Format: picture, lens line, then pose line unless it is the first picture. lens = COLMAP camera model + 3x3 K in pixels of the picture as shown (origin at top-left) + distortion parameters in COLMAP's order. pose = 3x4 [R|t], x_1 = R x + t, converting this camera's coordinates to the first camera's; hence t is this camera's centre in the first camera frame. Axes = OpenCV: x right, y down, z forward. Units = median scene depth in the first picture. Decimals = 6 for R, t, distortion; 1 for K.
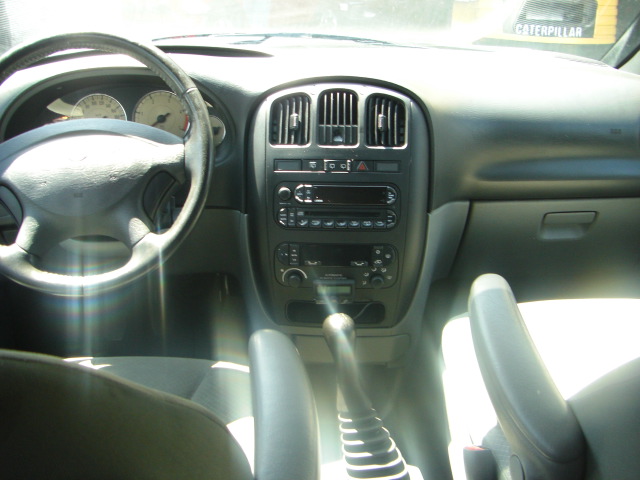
lens RADIAL K [[706.6, 0, 311.2], [0, 706.6, 240.2], [0, 0, 1]] dist [-0.174187, 0.073054]
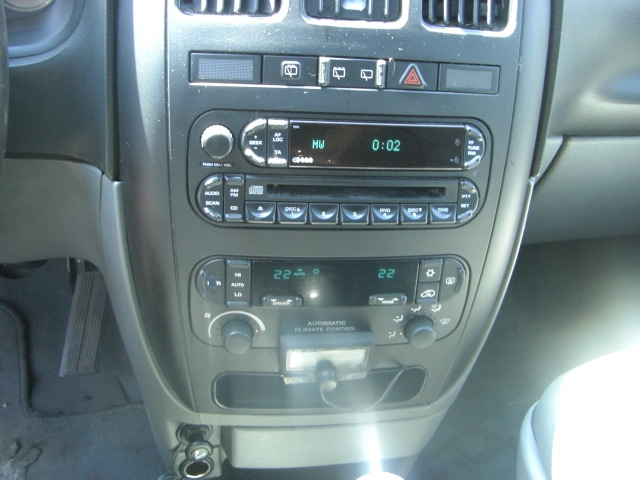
lens RADIAL K [[706.6, 0, 311.2], [0, 706.6, 240.2], [0, 0, 1]] dist [-0.174187, 0.073054]
pose [[0.979865, -0.028150, 0.197668, -0.065077], [-0.008693, 0.983058, 0.183087, -0.084319], [-0.199473, -0.181119, 0.963019, 0.604350]]
